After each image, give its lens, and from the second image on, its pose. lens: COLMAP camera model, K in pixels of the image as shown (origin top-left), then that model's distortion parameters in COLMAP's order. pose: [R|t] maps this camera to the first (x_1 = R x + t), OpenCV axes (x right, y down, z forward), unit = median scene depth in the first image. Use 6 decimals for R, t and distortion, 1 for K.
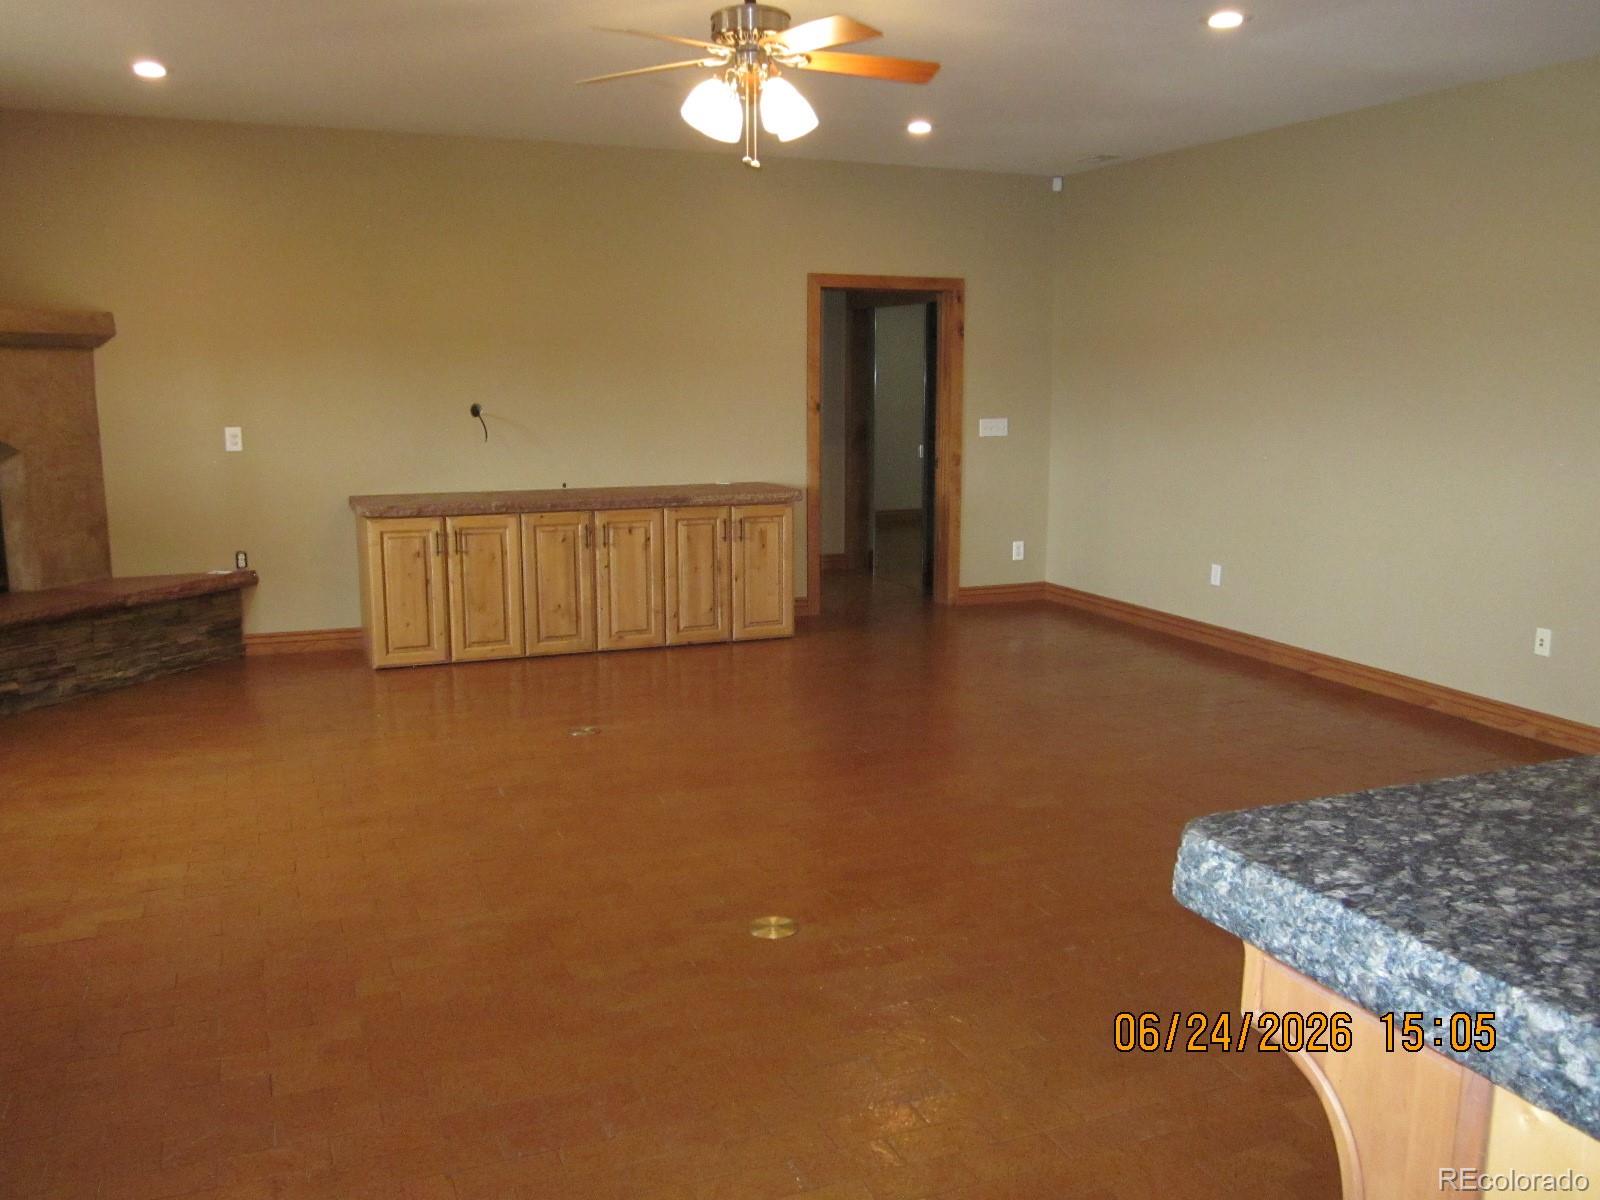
lens RADIAL K [[1342.4, 0, 800.1], [0, 1342.4, 600.6], [0, 0, 1]] dist [-0.028661, -0.014559]
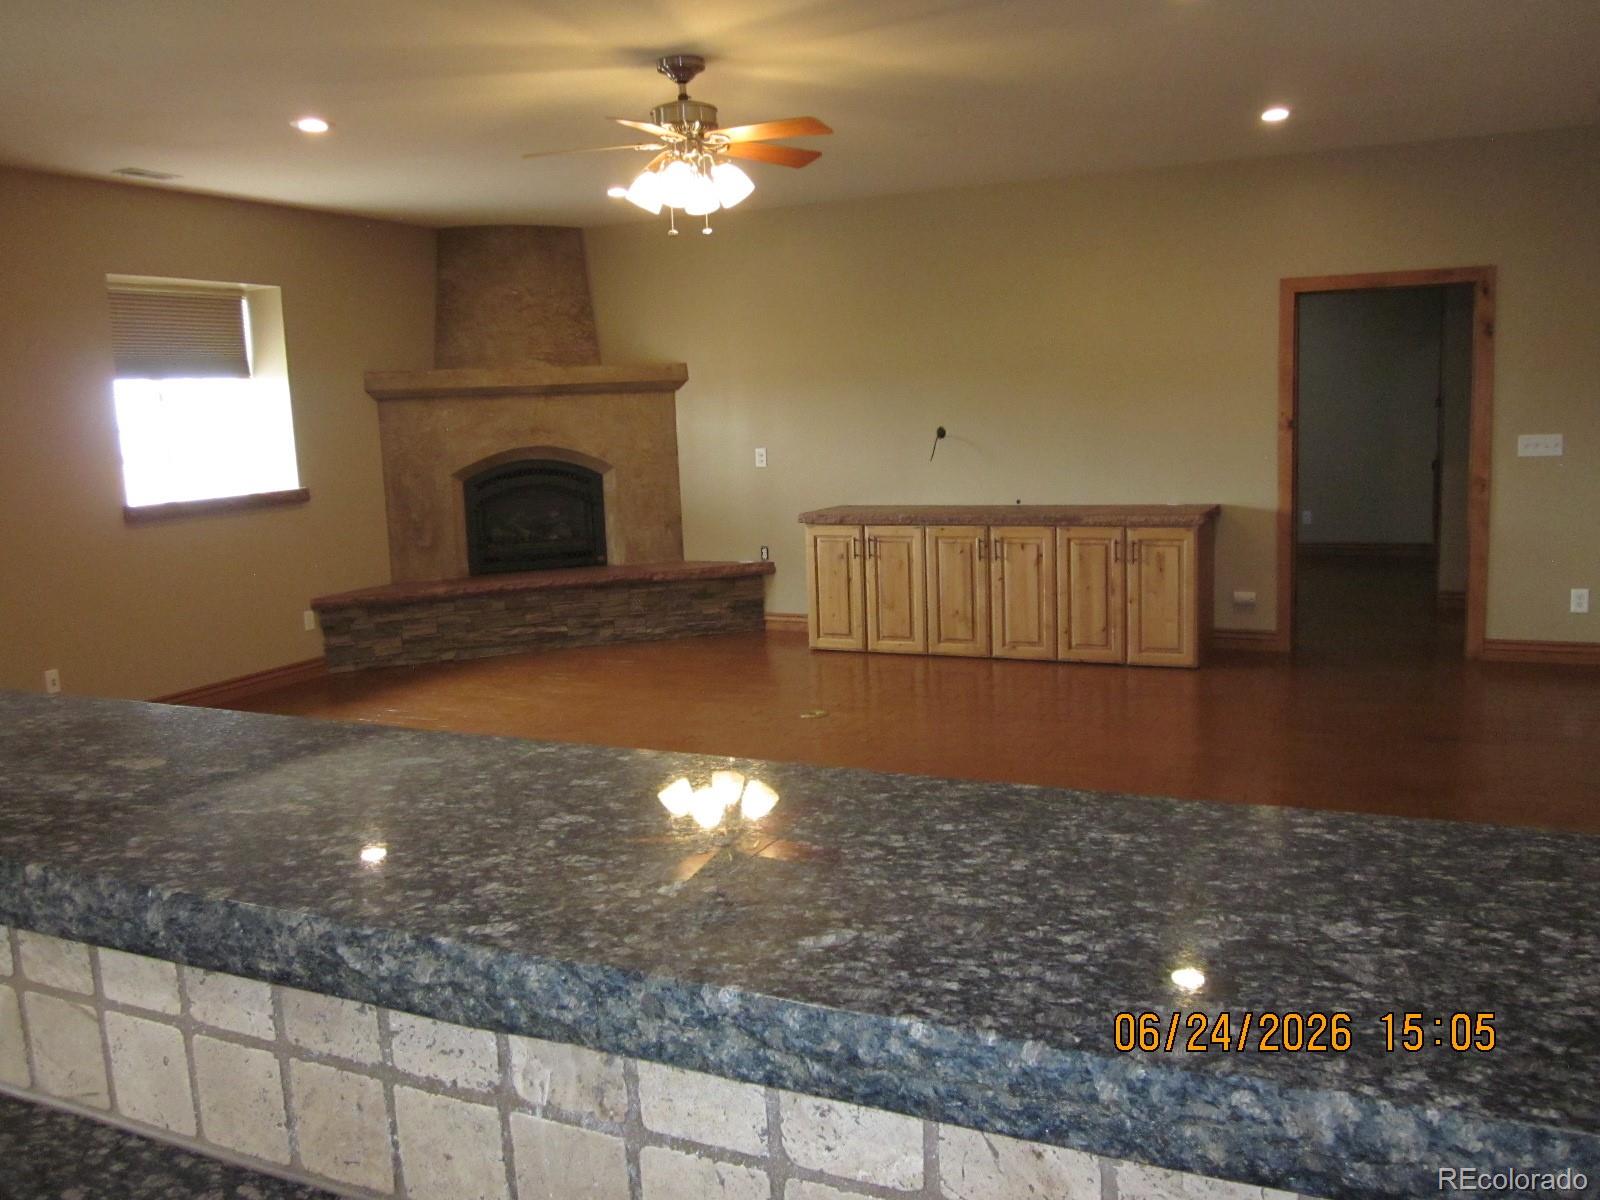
lens RADIAL K [[1342.4, 0, 842.9], [0, 1342.4, 602.4], [0, 0, 1]] dist [-0.028661, -0.014559]
pose [[0.677688, 0.081737, -0.730793, 0.553660], [-0.085374, 0.995828, 0.032211, -0.030542], [0.730377, 0.040562, 0.681839, 0.185276]]
